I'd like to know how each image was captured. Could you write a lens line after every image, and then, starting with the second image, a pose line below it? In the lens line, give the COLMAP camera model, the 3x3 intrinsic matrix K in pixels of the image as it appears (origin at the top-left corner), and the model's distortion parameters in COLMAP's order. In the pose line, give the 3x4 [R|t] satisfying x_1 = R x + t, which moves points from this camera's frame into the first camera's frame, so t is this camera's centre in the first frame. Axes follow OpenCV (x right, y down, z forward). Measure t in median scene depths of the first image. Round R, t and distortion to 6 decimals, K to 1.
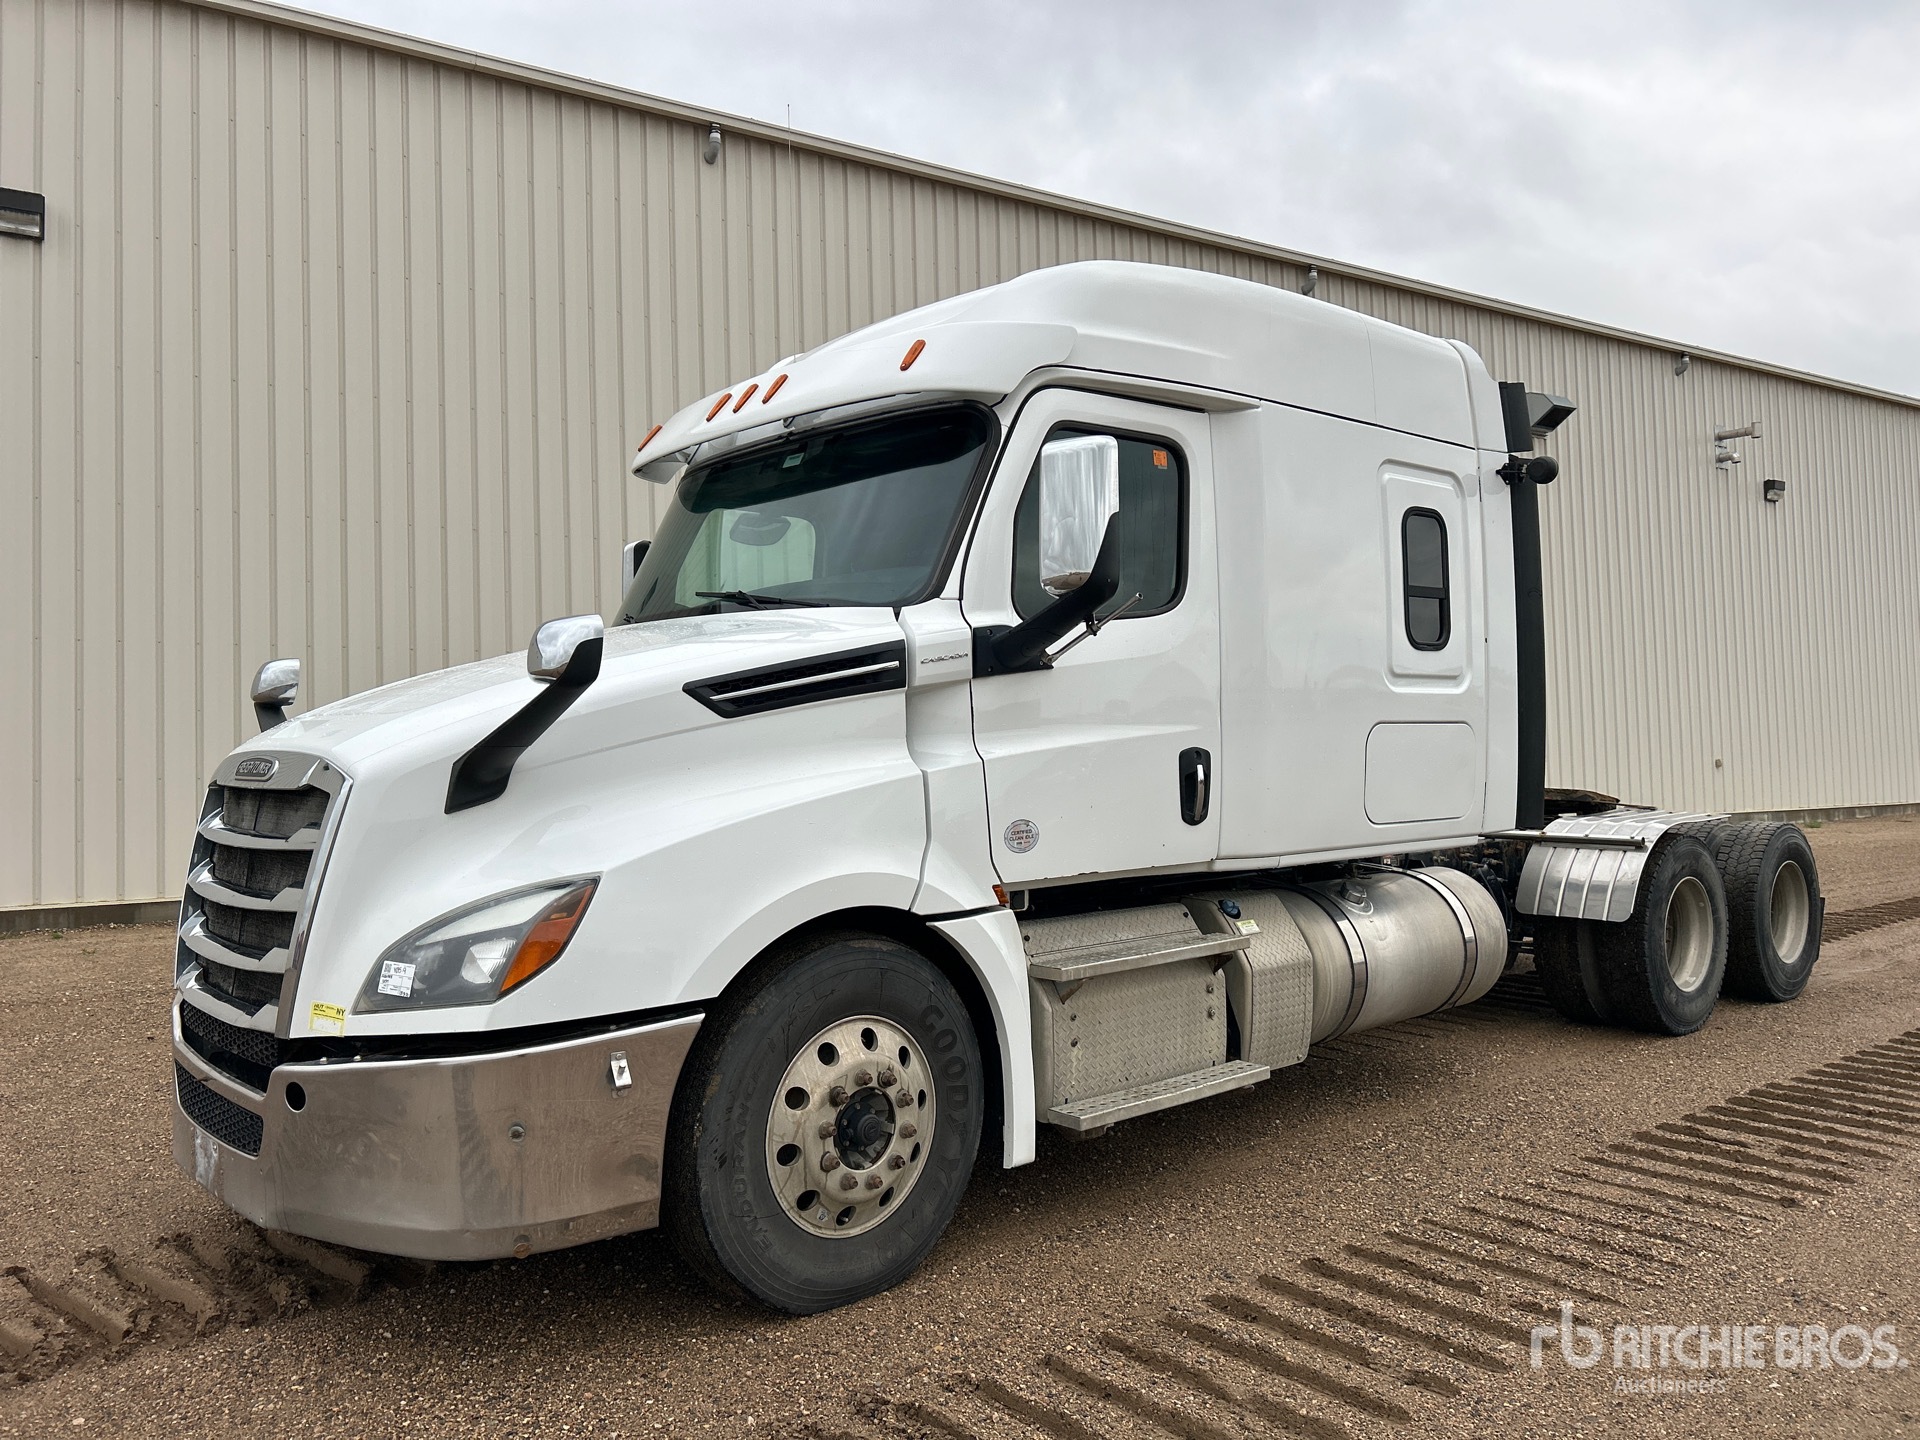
lens RADIAL K [[1484.0, 0, 969.4], [0, 1484.0, 725.0], [0, 0, 1]] dist [-0.045051, 0.001620]
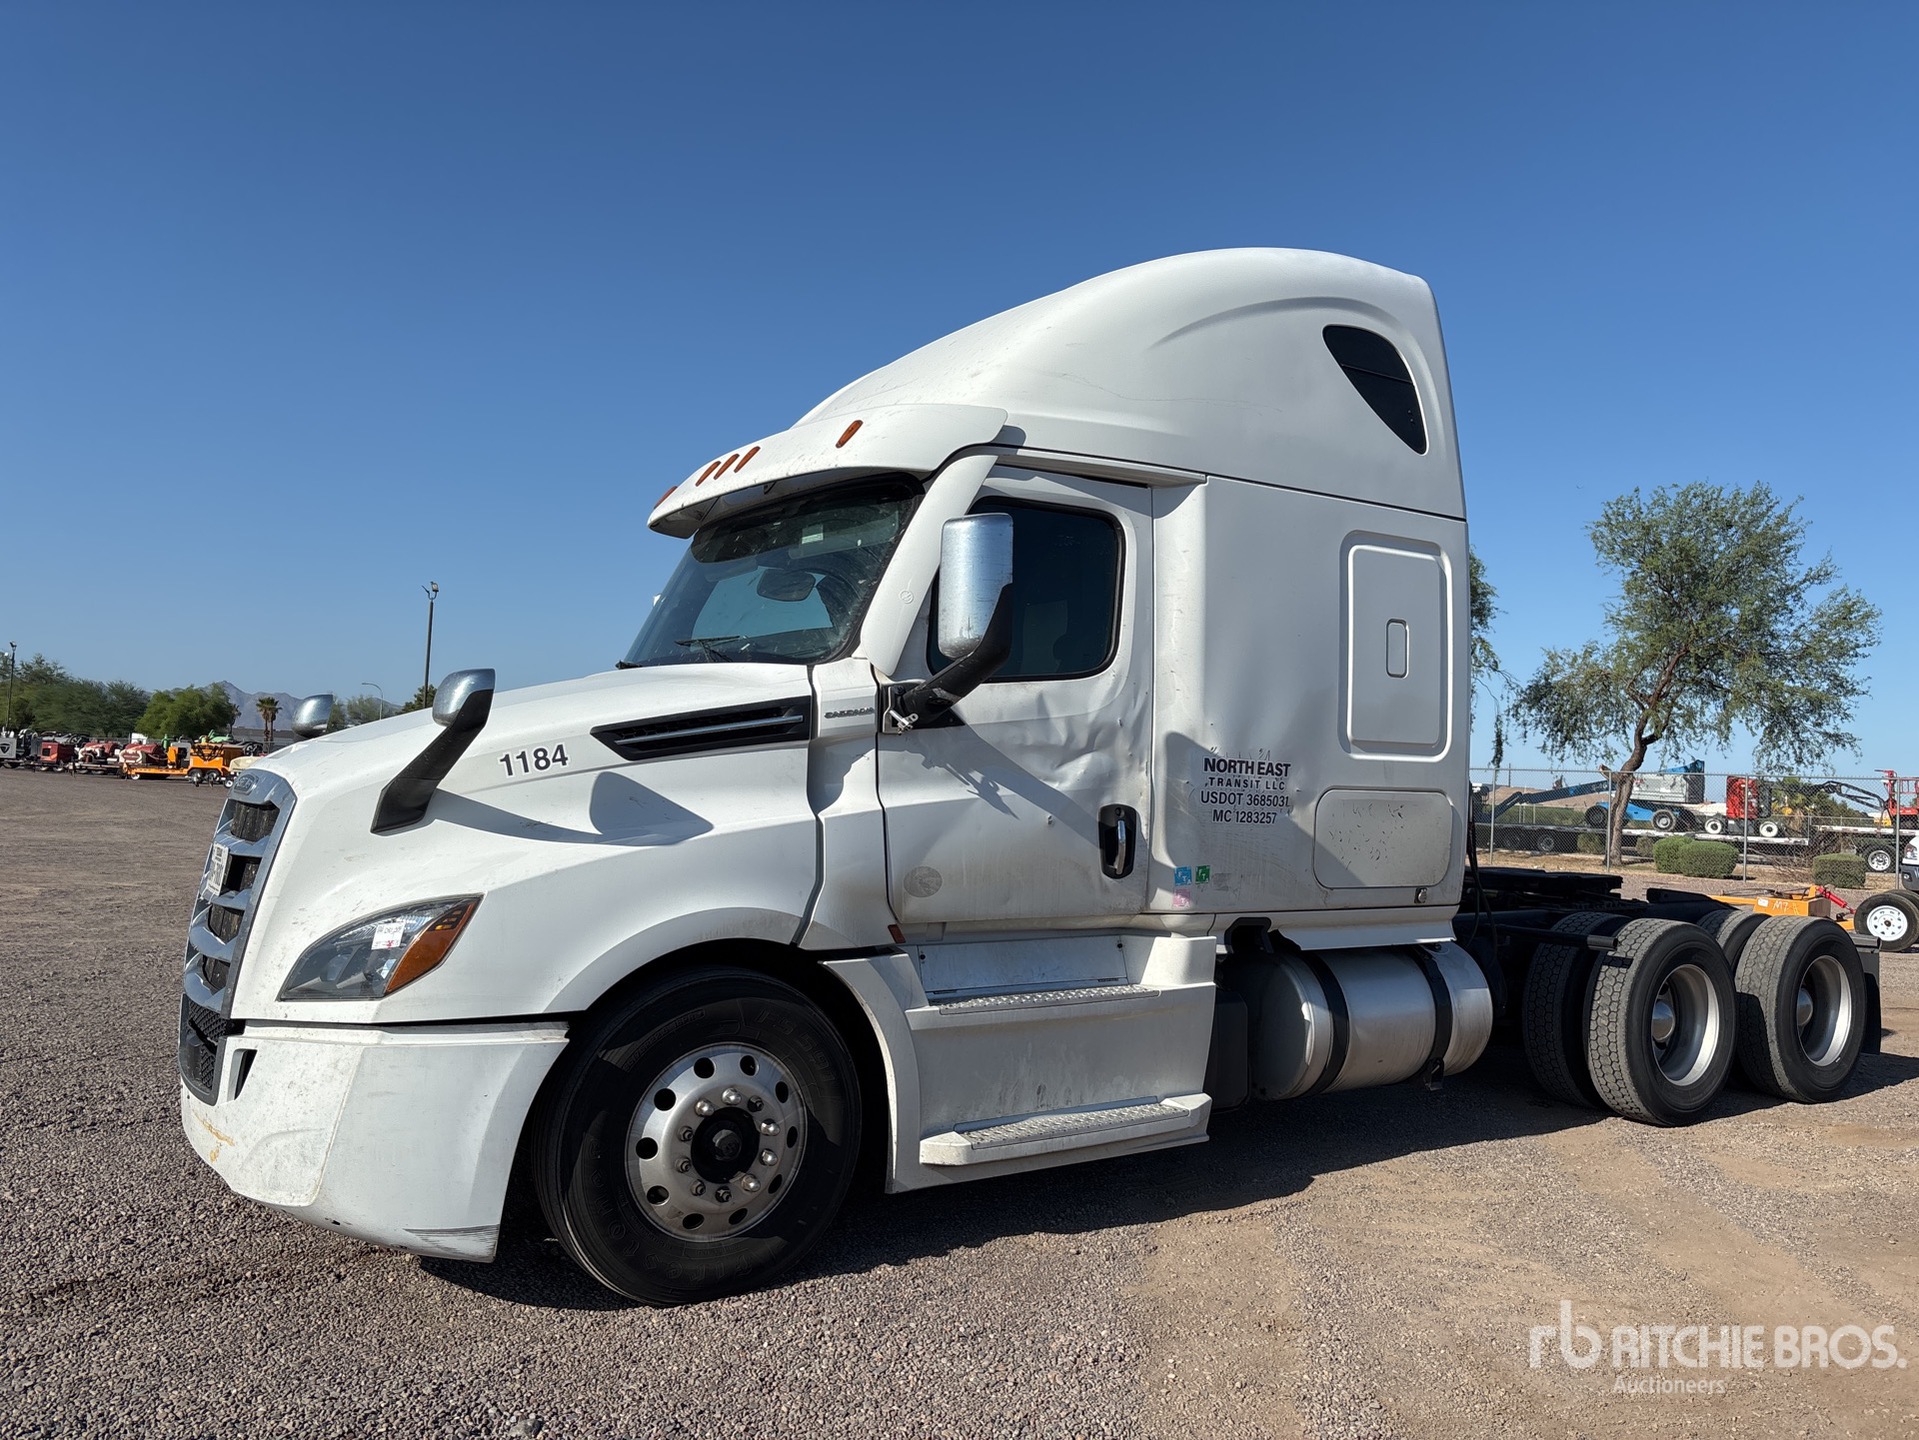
lens RADIAL K [[1483.2, 0, 965.2], [0, 1483.2, 710.8], [0, 0, 1]] dist [-0.045051, 0.001620]
pose [[0.987701, 0.039087, -0.151392, 0.234638], [-0.043433, 0.998731, -0.025504, -0.023267], [0.150203, 0.031765, 0.988145, -0.063029]]
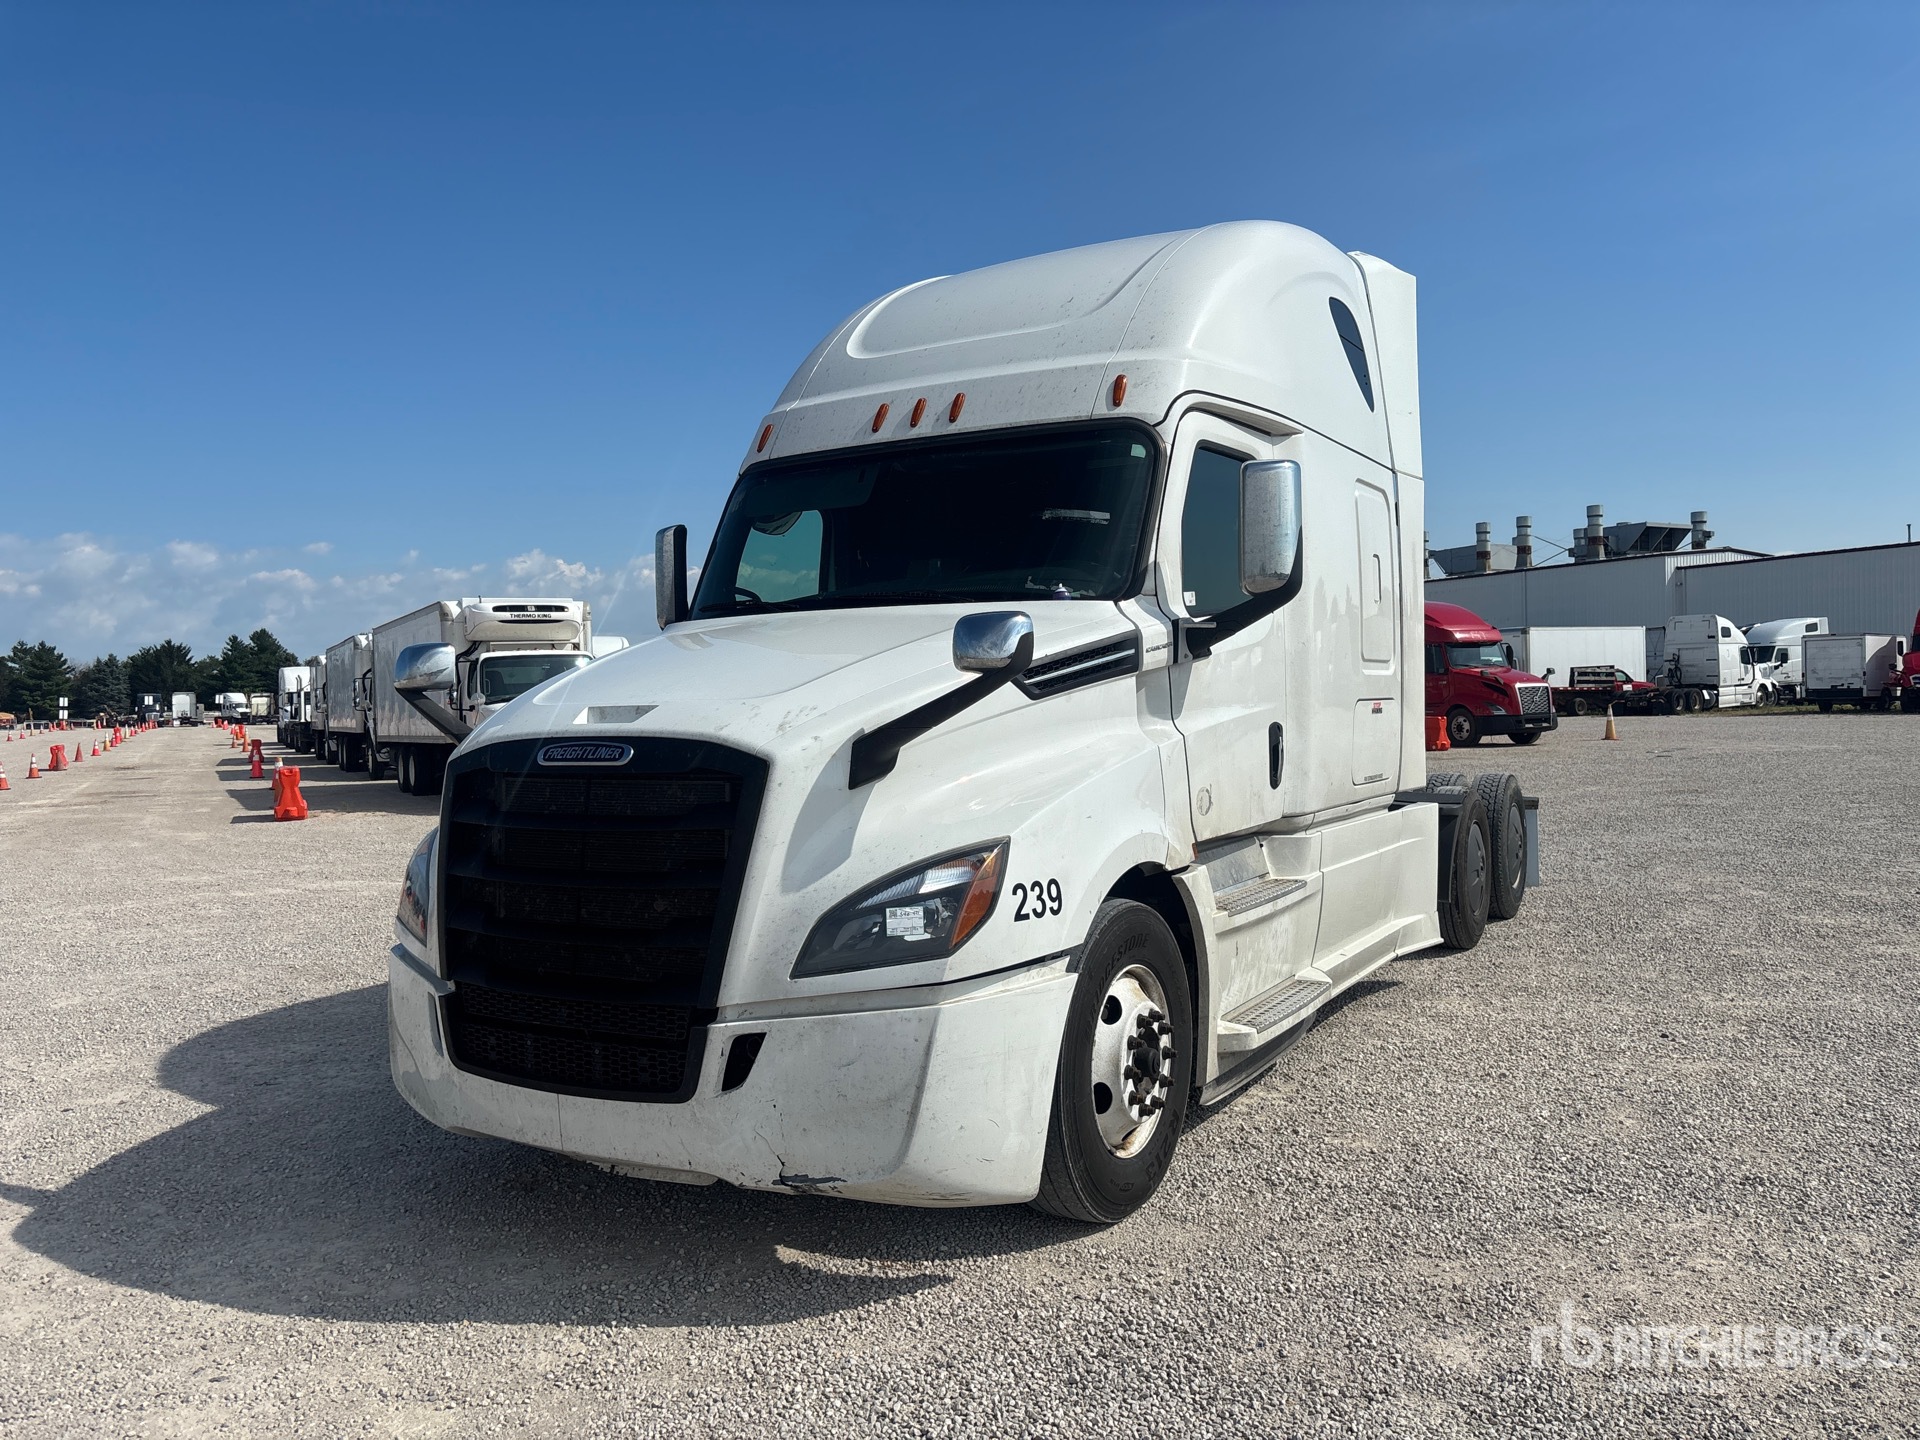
lens RADIAL K [[1484.0, 0, 945.4], [0, 1484.0, 722.5], [0, 0, 1]] dist [-0.045051, 0.001620]
pose [[0.955834, -0.009571, 0.293753, -0.517958], [0.004988, 0.999854, 0.016346, -0.006644], [-0.293866, -0.014159, 0.955742, -0.052144]]
